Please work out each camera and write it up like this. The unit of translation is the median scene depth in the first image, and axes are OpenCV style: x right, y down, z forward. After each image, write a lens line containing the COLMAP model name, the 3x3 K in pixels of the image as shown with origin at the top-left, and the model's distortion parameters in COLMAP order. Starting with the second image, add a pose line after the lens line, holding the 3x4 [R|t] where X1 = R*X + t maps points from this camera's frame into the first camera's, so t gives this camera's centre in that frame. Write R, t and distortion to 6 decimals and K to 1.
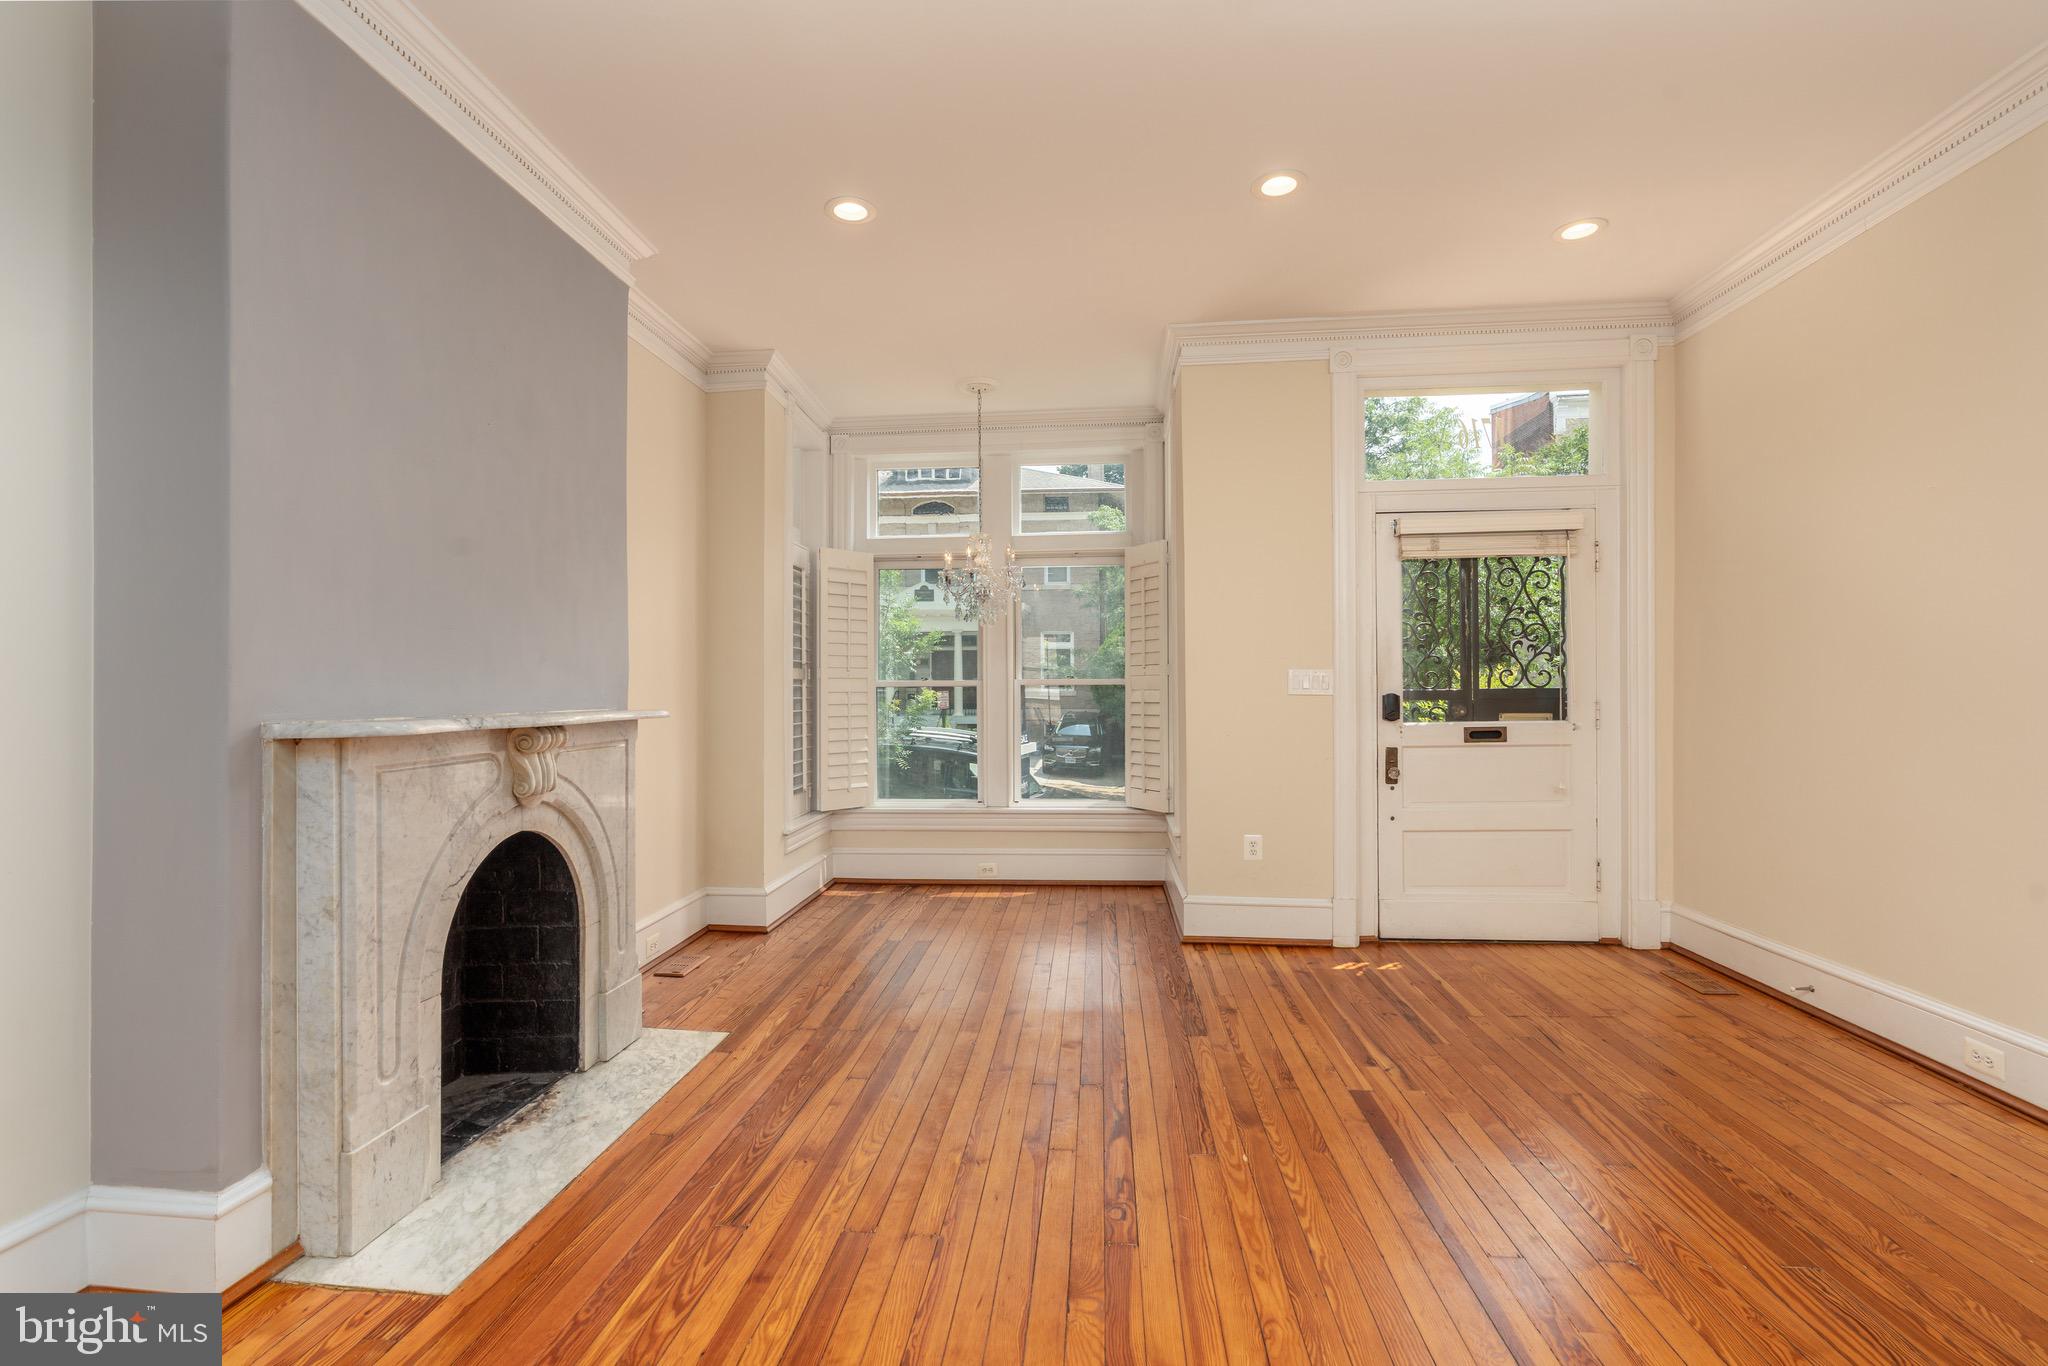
lens RADIAL K [[935.5, 0, 1018.3], [0, 935.5, 689.2], [0, 0, 1]] dist [0.001448, 0.000523]
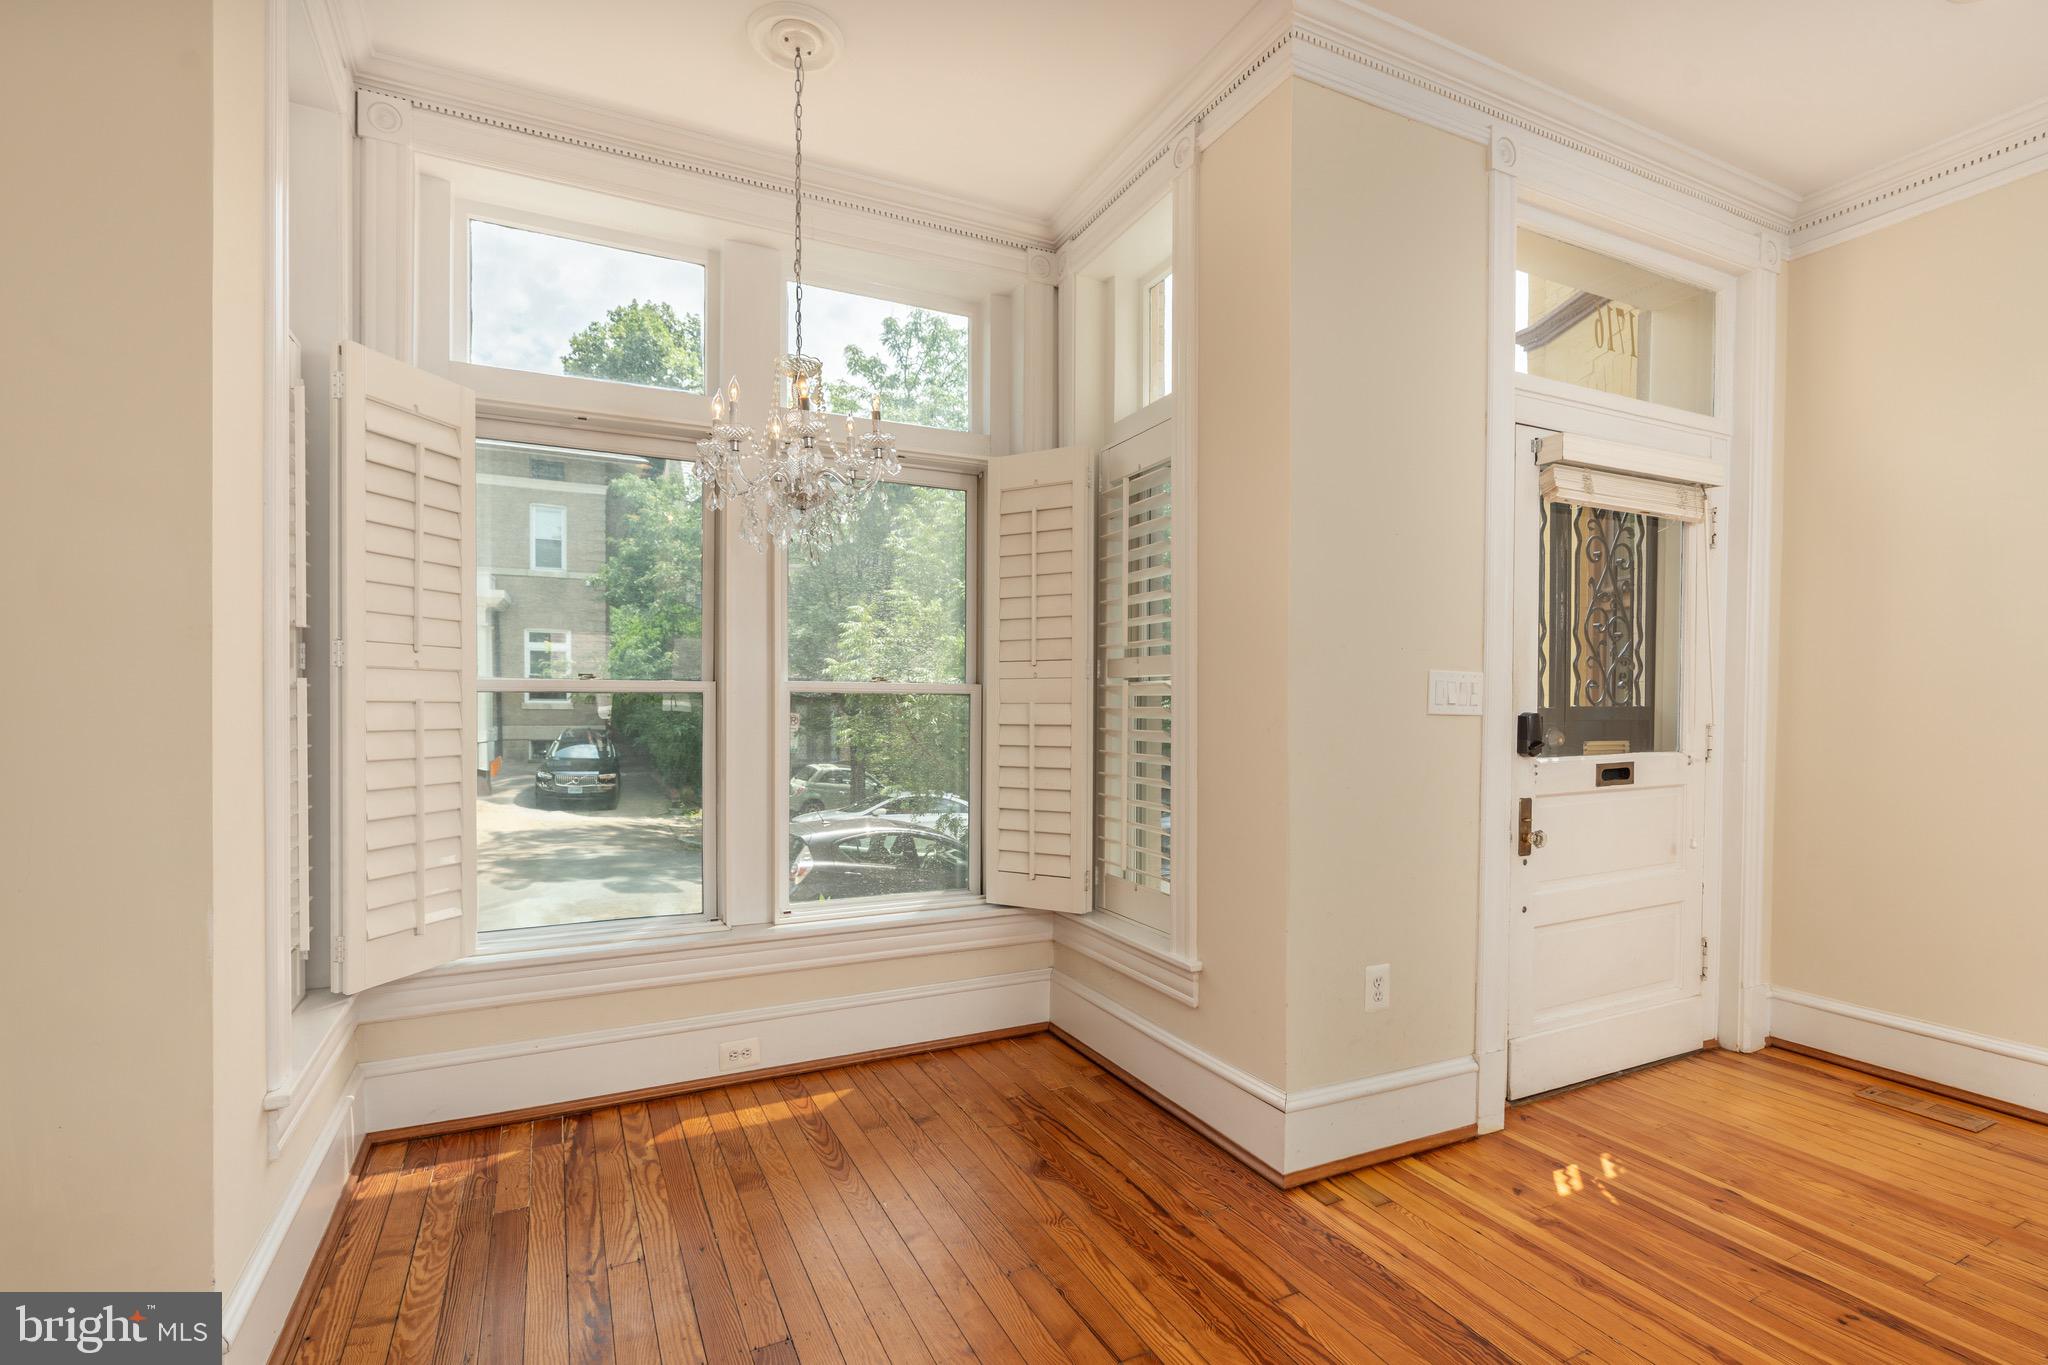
lens RADIAL K [[938.5, 0, 1029.6], [0, 938.5, 719.8], [0, 0, 1]] dist [-0.004287, -0.000013]
pose [[0.848690, -0.000222, 0.528891, -0.222811], [-0.009111, 0.999845, 0.015039, 0.002702], [-0.528813, -0.017582, 0.848556, 0.641914]]
